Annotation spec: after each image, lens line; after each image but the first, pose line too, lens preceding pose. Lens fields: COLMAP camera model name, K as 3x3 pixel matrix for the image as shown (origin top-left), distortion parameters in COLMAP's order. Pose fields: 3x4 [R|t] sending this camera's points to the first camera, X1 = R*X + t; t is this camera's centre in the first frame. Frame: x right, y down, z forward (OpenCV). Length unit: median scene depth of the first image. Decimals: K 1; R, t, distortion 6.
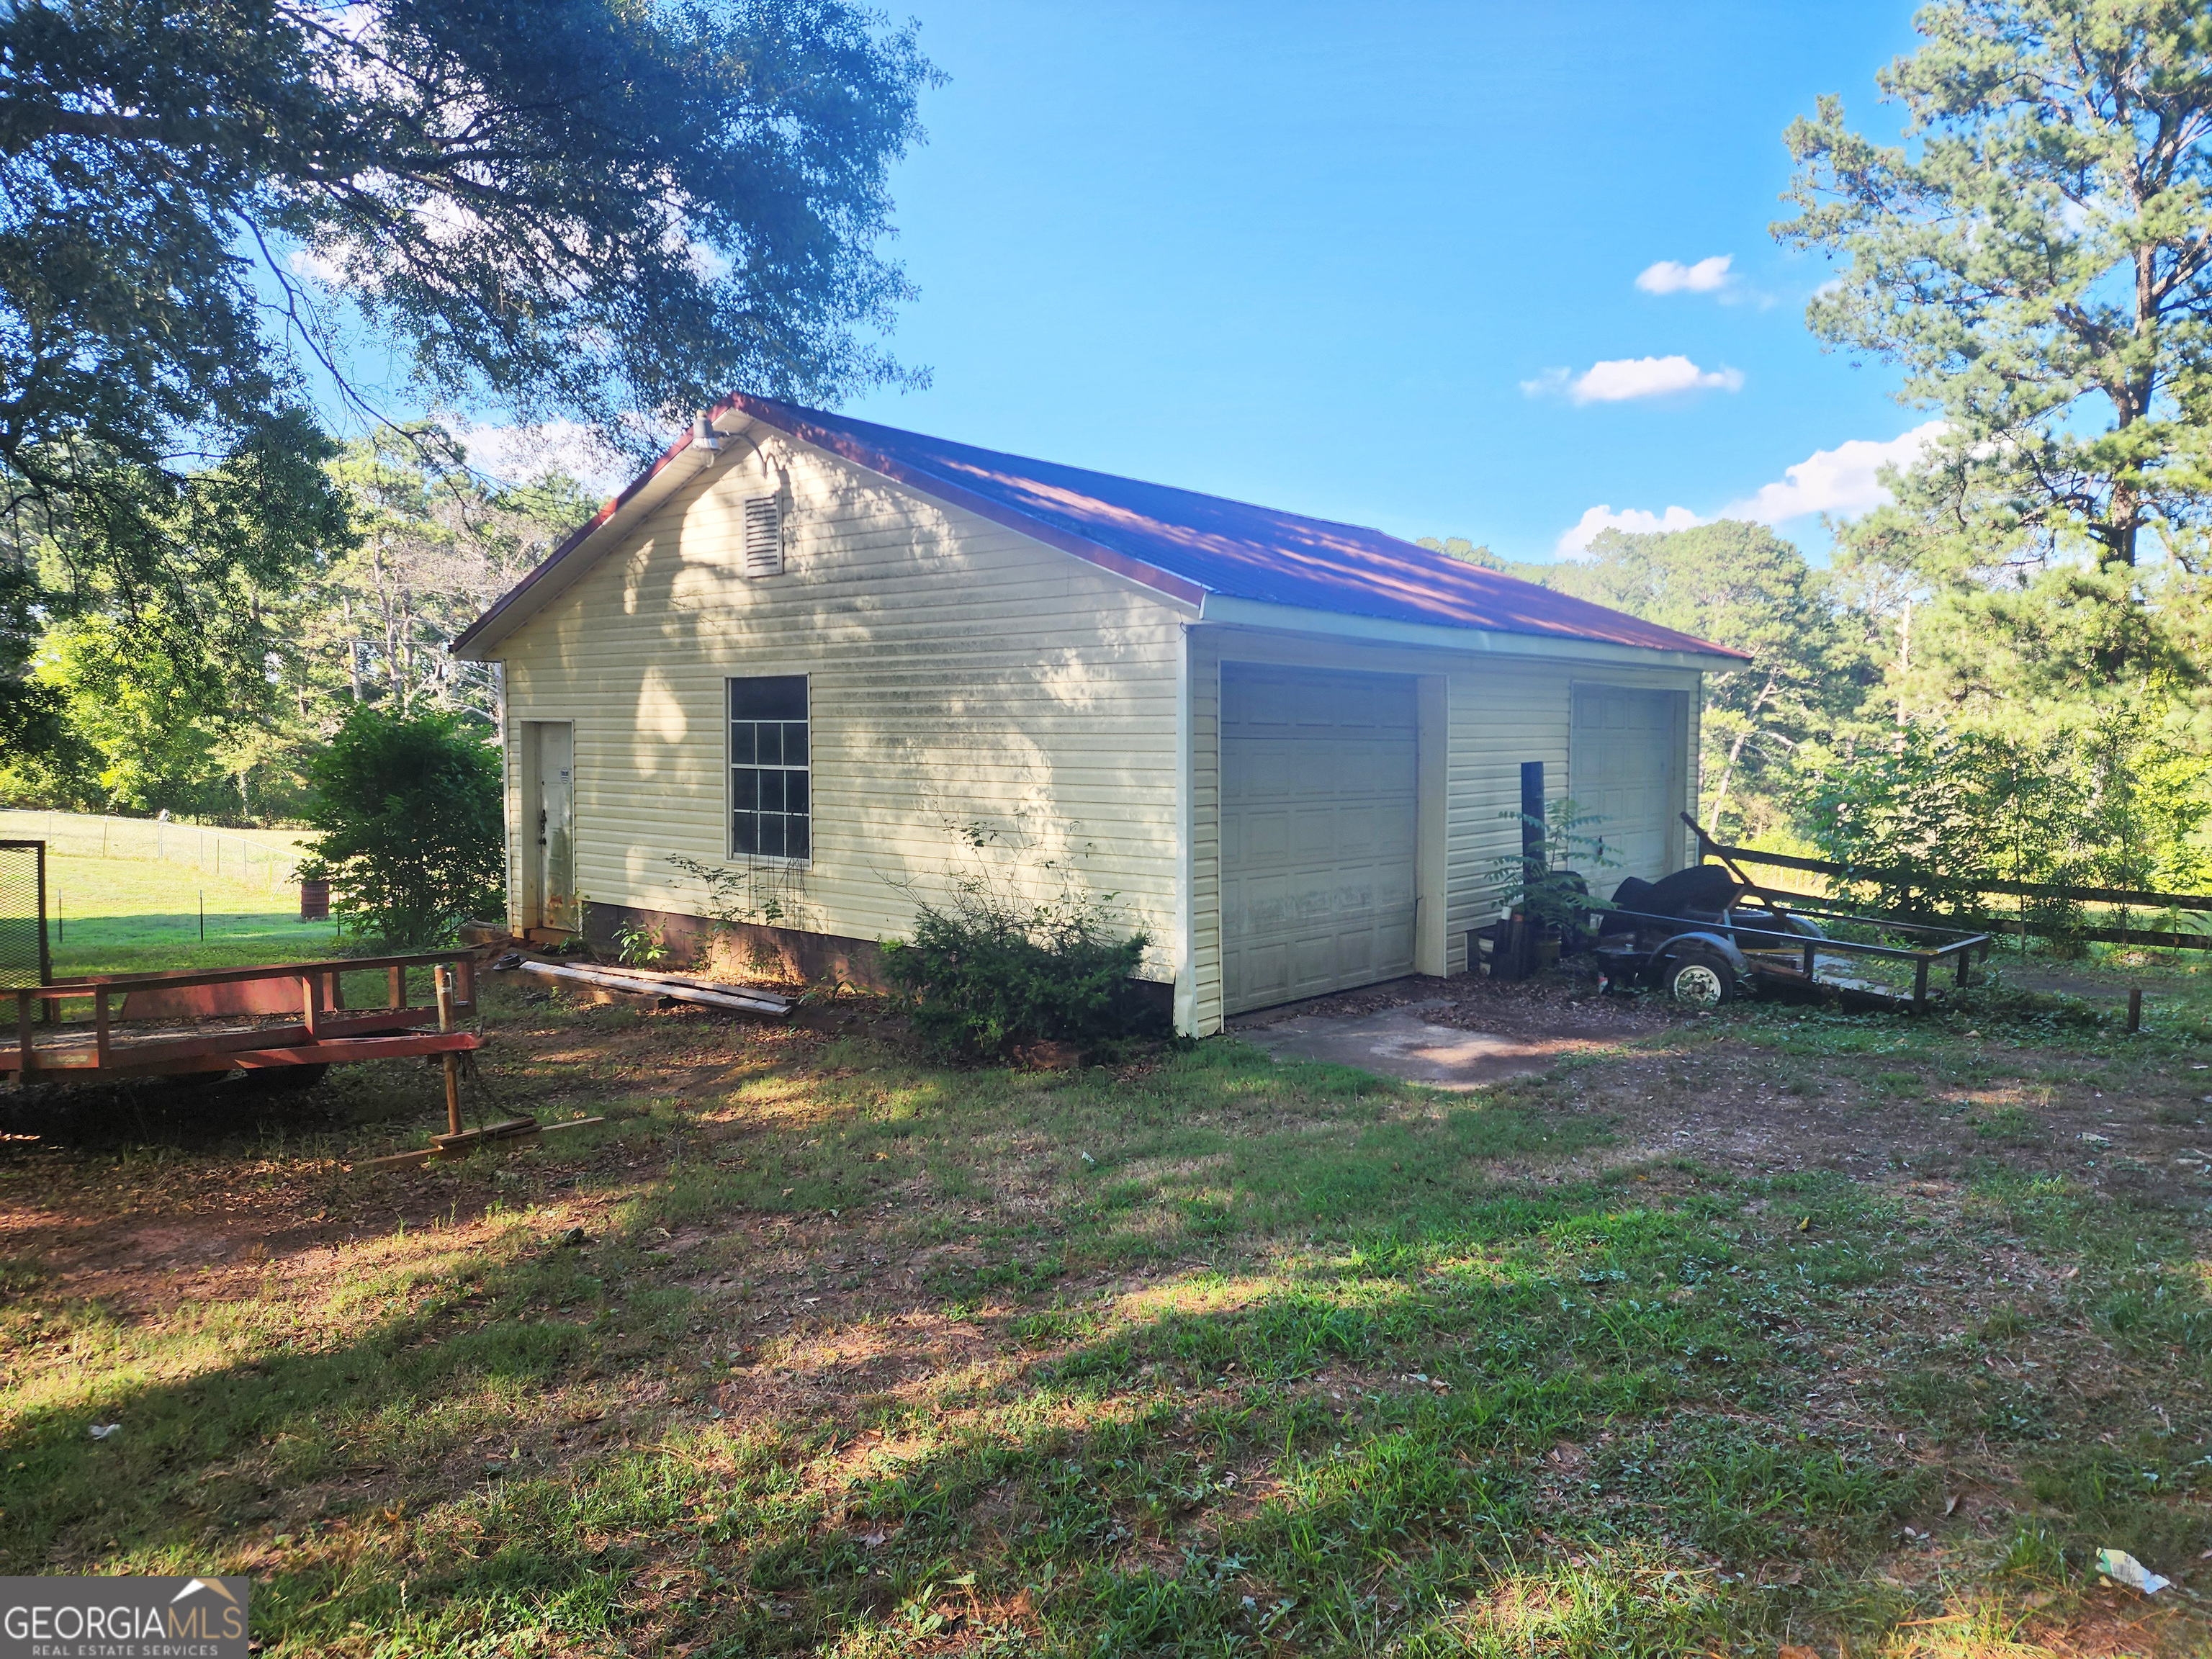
lens RADIAL K [[1505.0, 0, 1104.2], [0, 1505.0, 820.0], [0, 0, 1]] dist [0.009231, -0.000256]
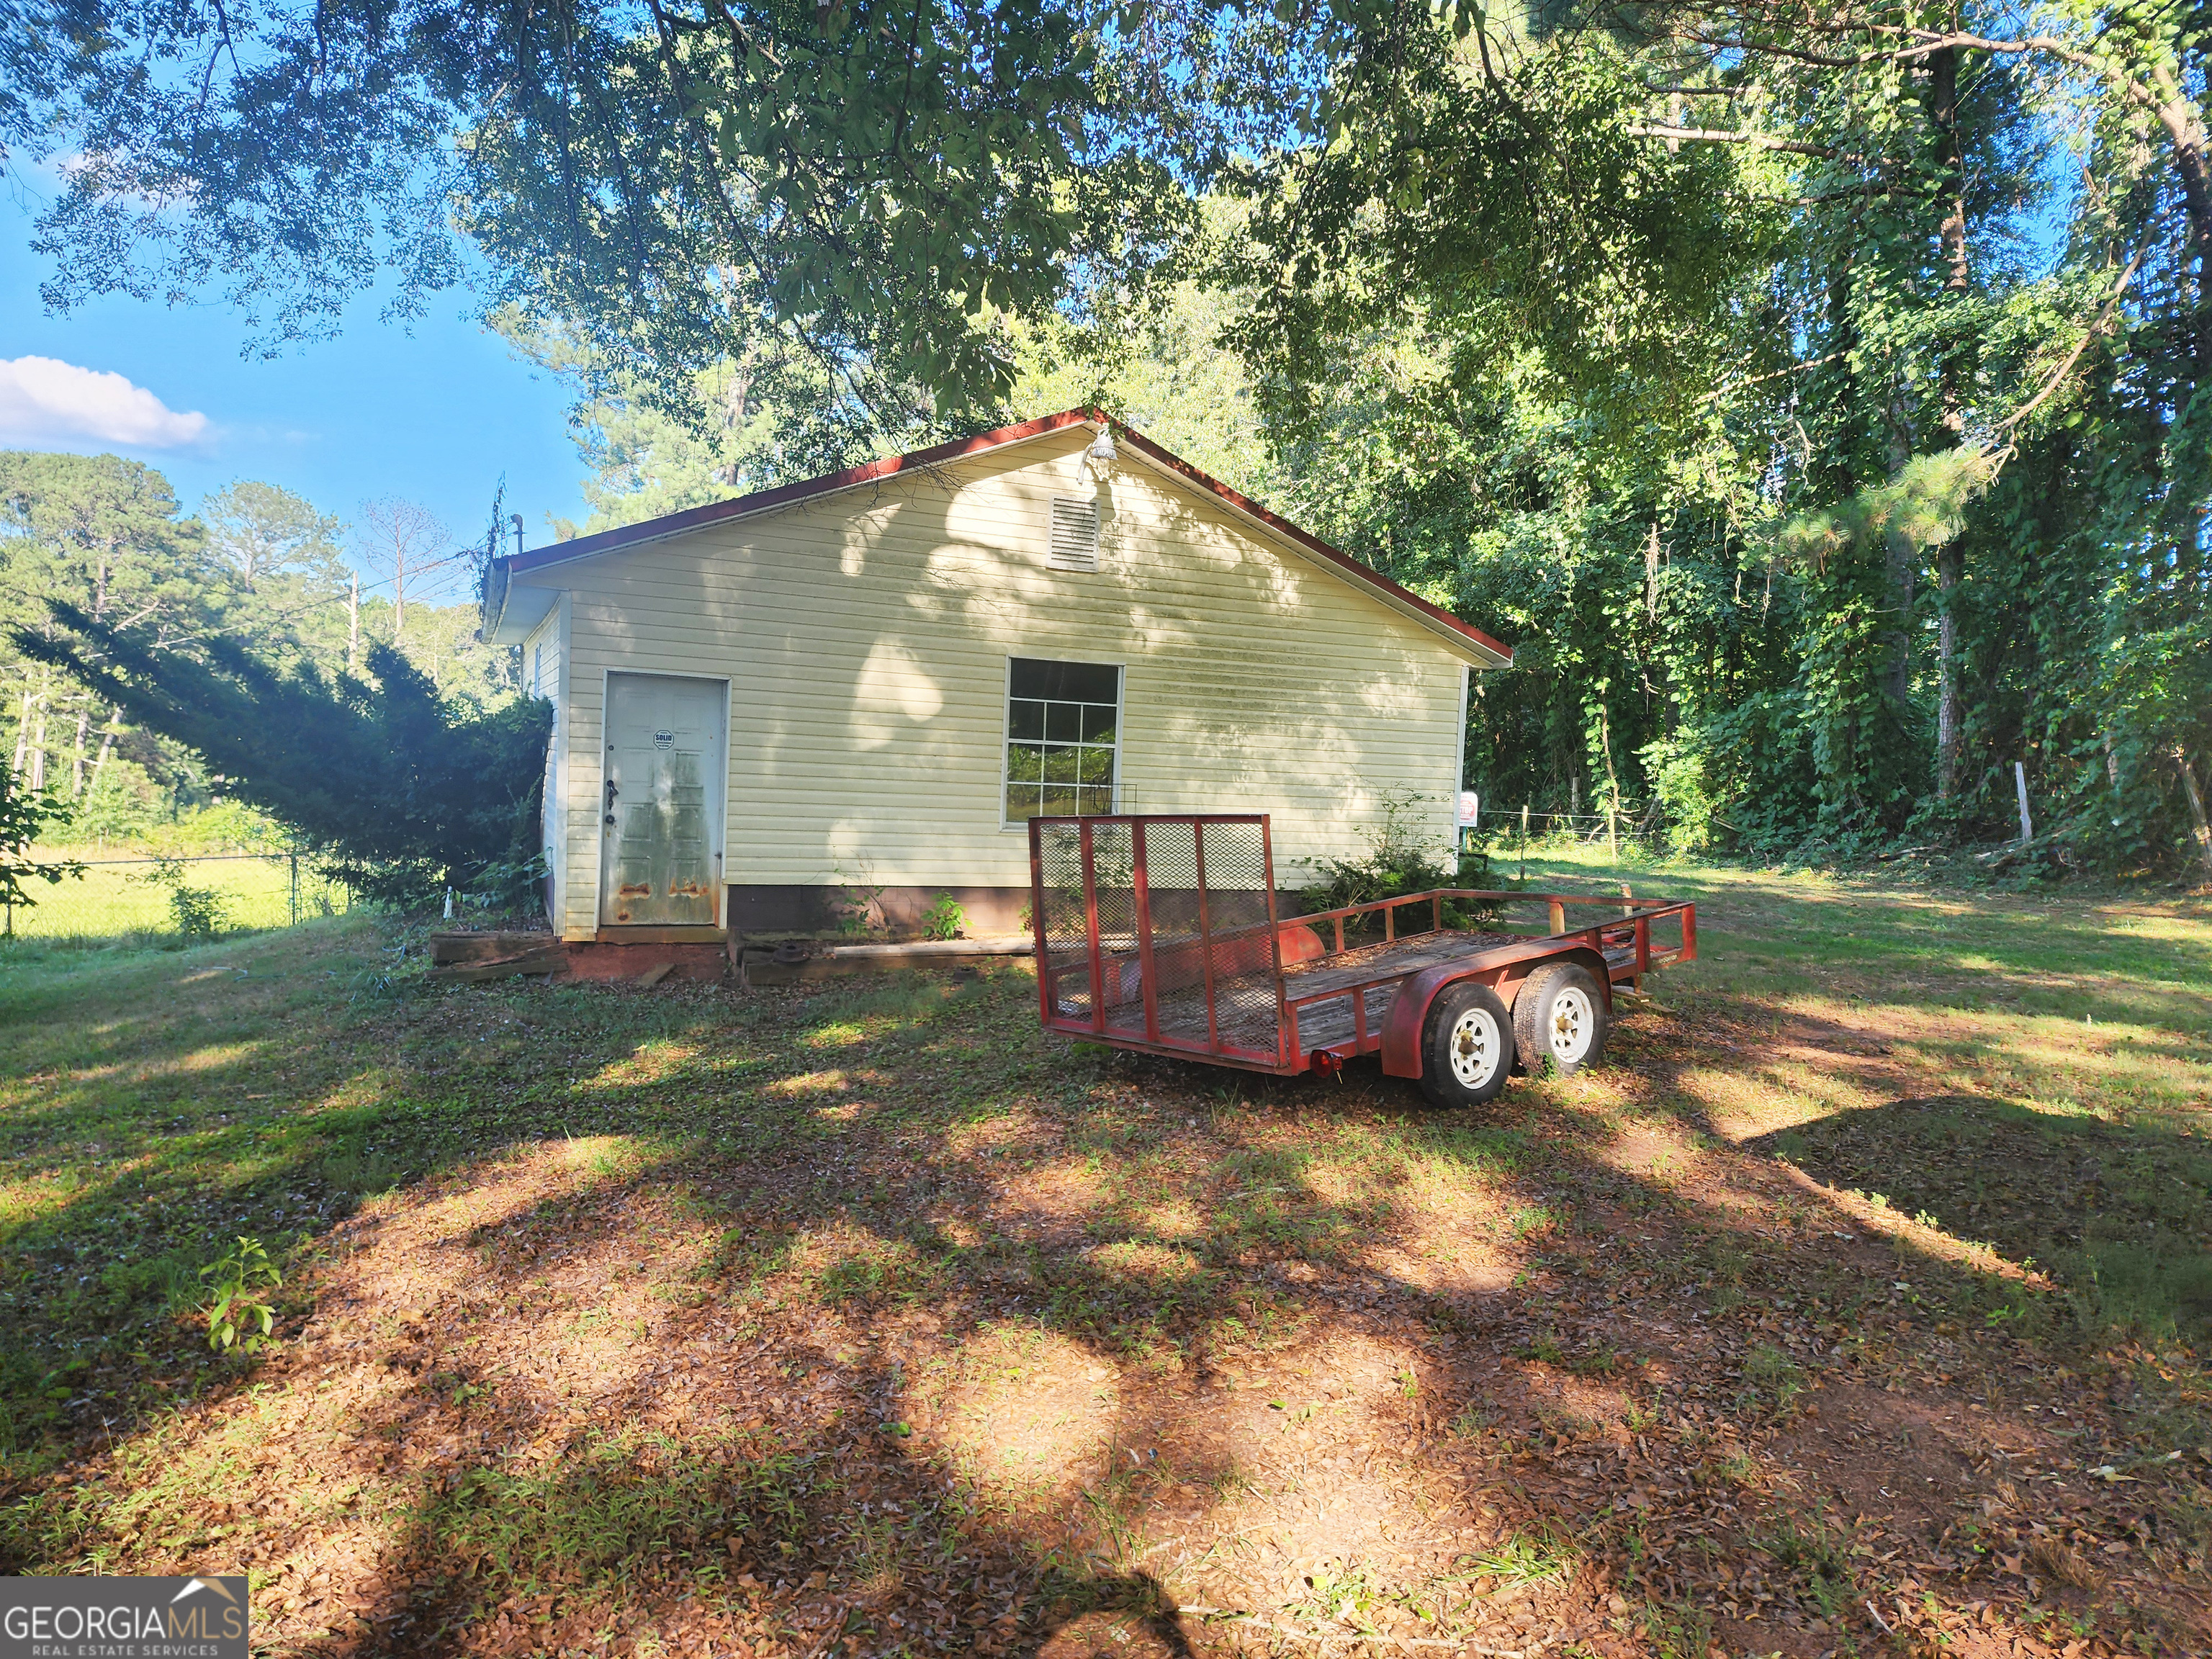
lens RADIAL K [[1505.0, 0, 1103.7], [0, 1505.0, 838.0], [0, 0, 1]] dist [0.009231, -0.000256]
pose [[0.438044, -0.035958, 0.898234, -1.202839], [0.005730, 0.999291, 0.037209, -0.006527], [-0.898935, -0.011152, 0.437940, 0.482692]]
